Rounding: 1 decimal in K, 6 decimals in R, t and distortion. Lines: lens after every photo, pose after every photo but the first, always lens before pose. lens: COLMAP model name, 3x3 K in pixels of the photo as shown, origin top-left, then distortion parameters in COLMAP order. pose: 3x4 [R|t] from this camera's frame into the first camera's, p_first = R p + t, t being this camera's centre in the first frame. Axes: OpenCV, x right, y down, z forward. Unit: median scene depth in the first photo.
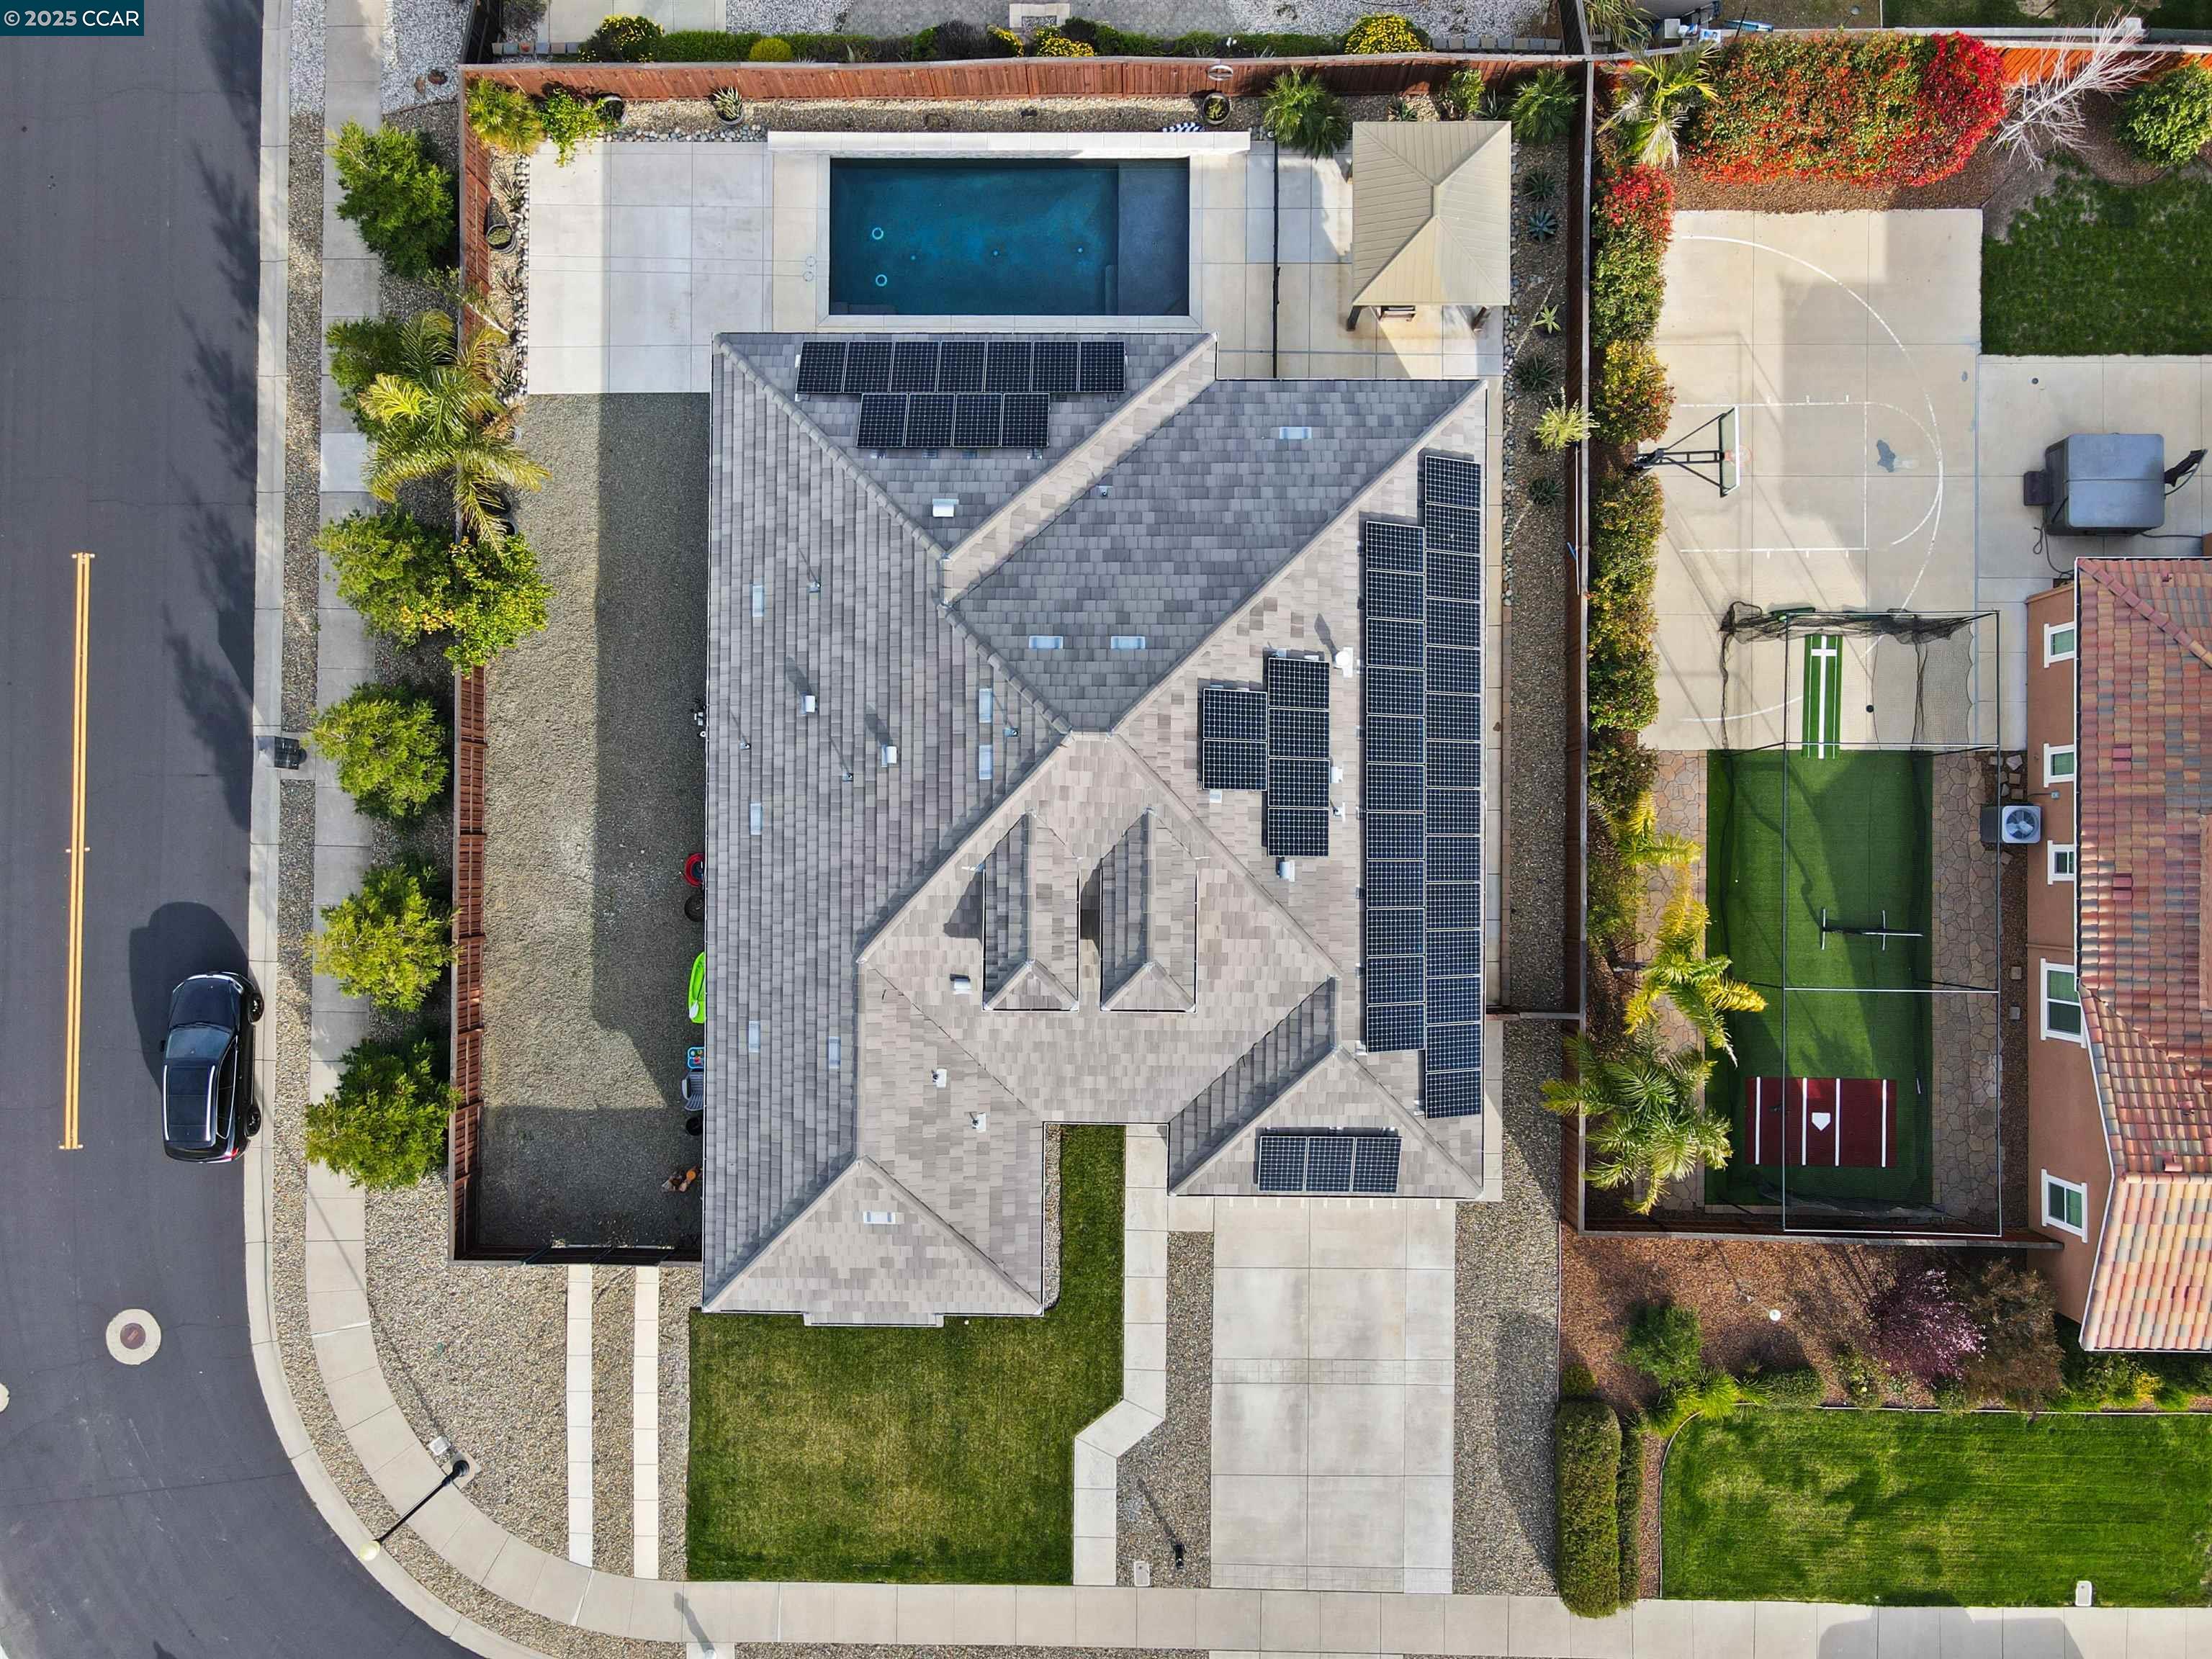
lens RADIAL K [[1613.4, 0, 1113.5], [0, 1613.4, 843.4], [0, 0, 1]] dist [0.010358, 0.008002]
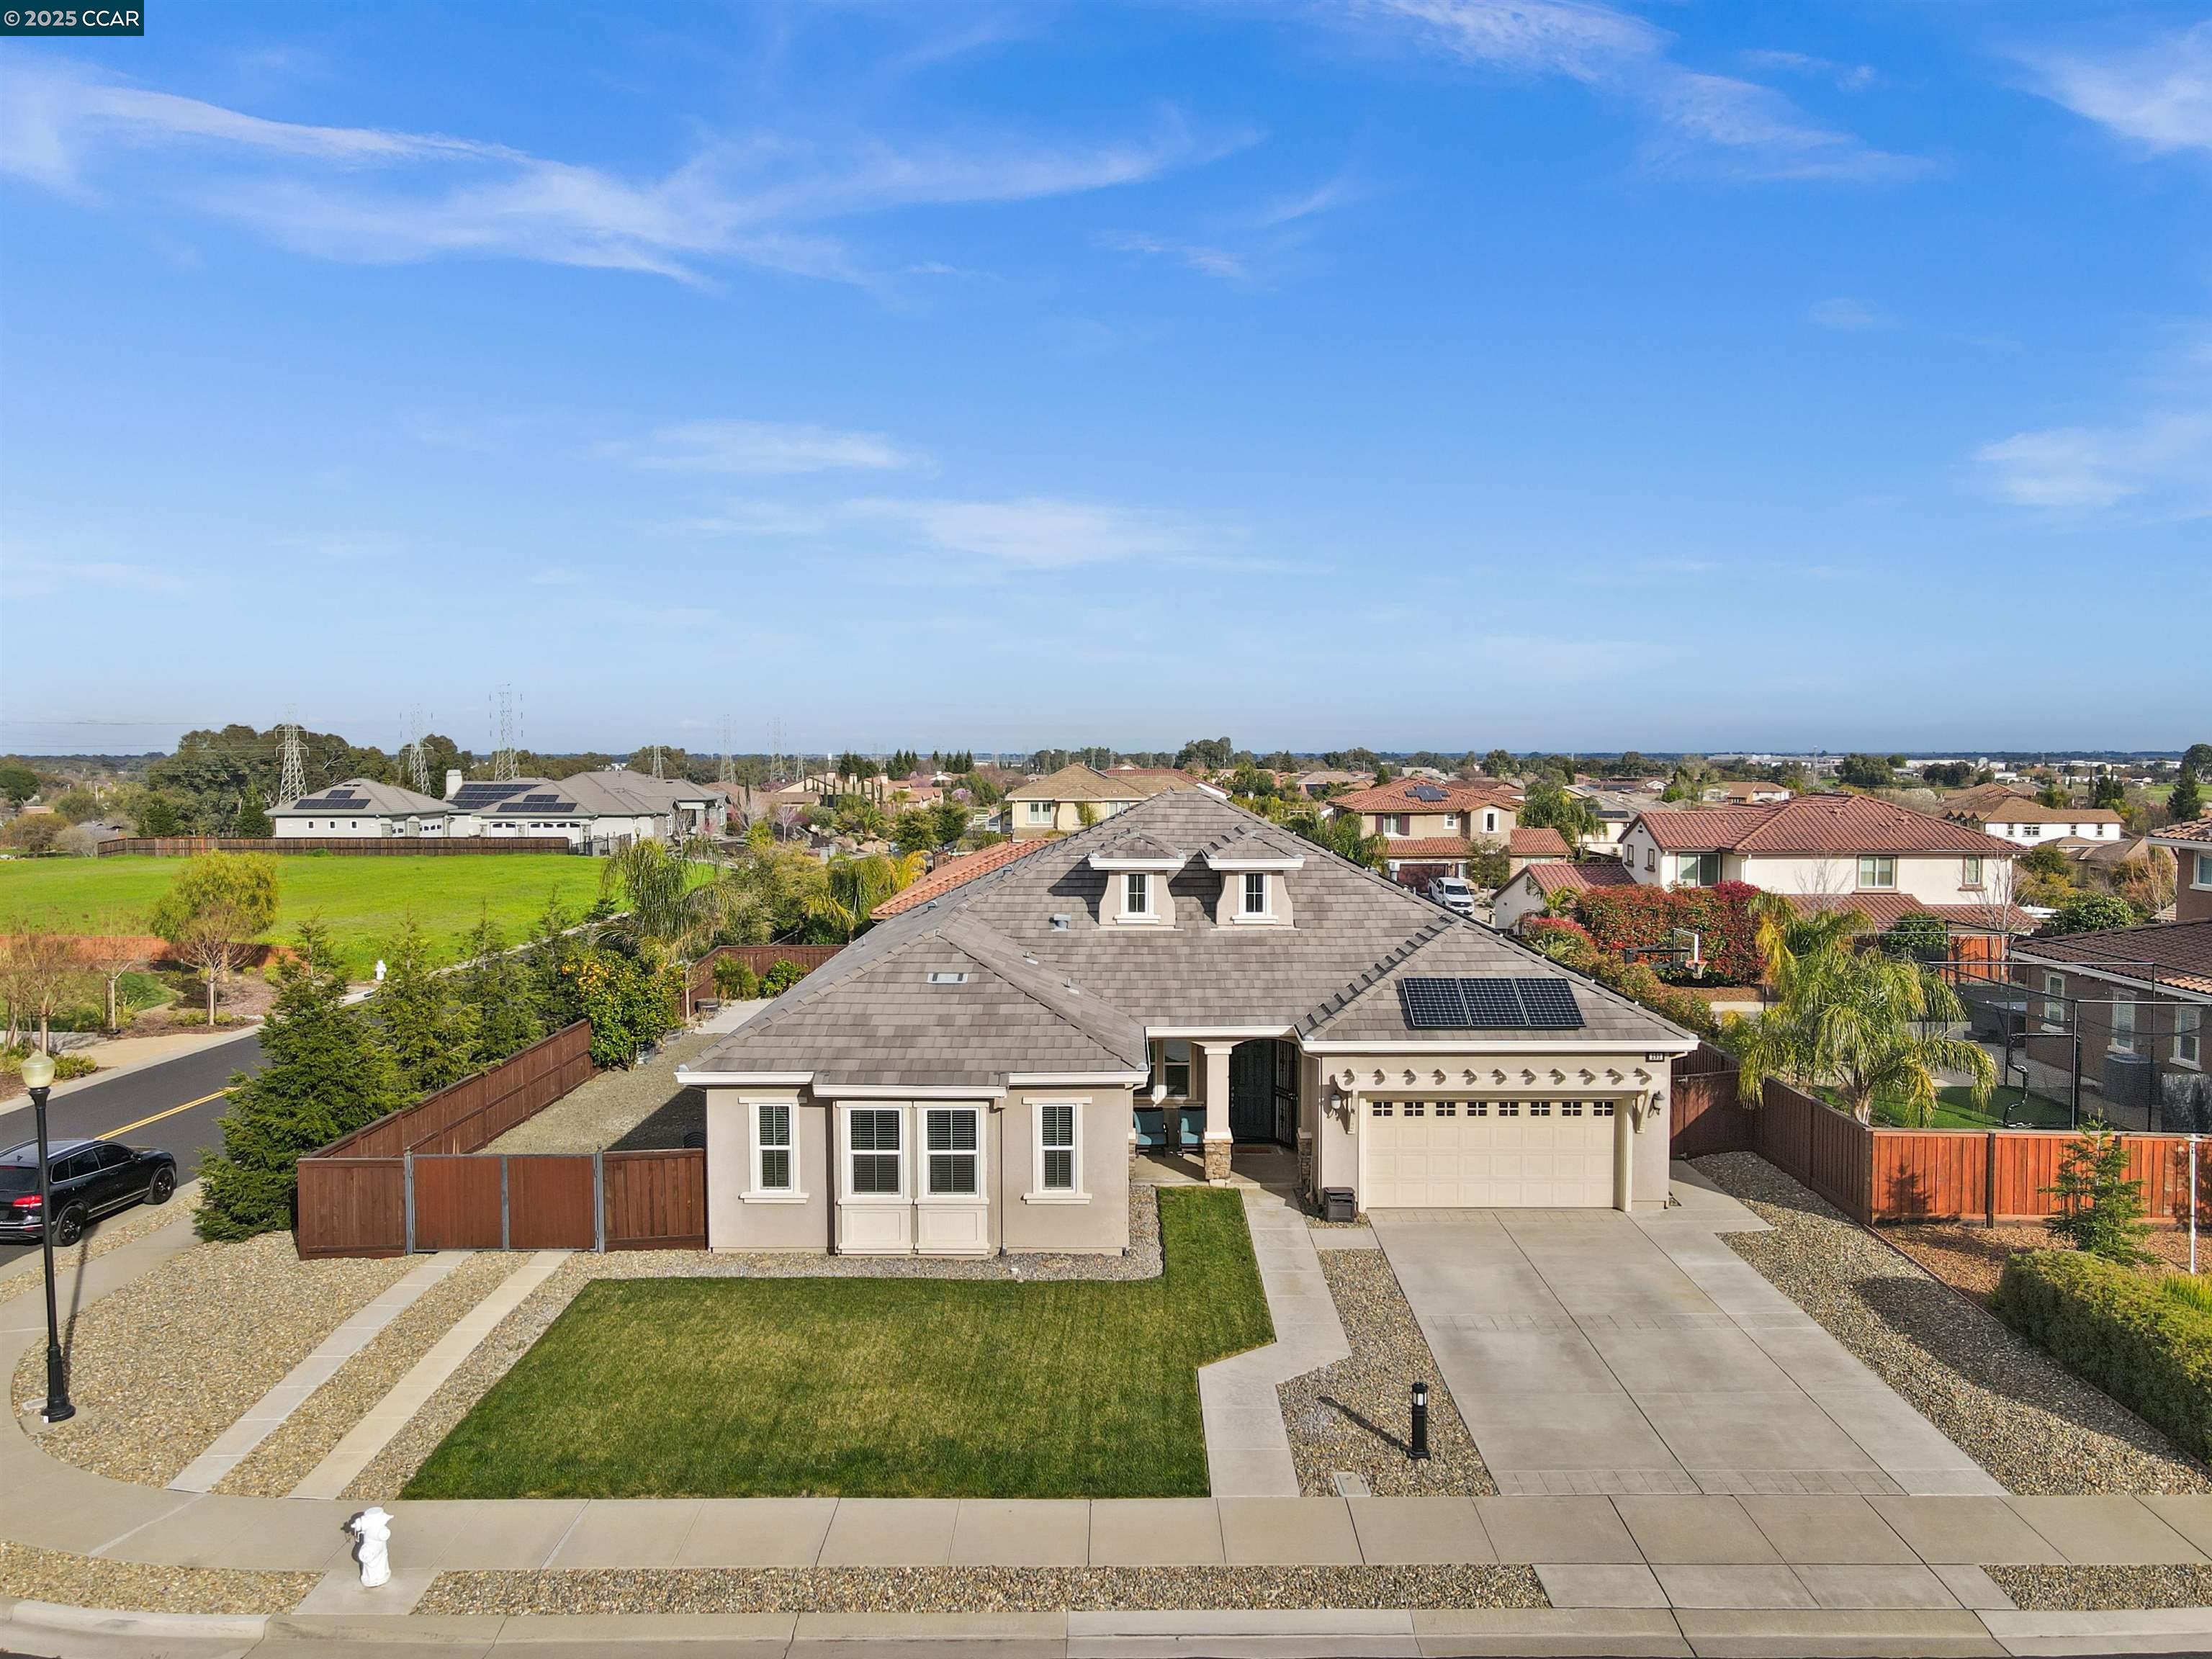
lens RADIAL K [[1613.4, 0, 1113.5], [0, 1613.4, 843.4], [0, 0, 1]] dist [0.010358, 0.008002]
pose [[0.999889, 0.014839, 0.001419, -0.057176], [0.000344, 0.072237, -0.997387, 0.922135], [-0.014903, 0.997277, 0.072224, 0.778773]]
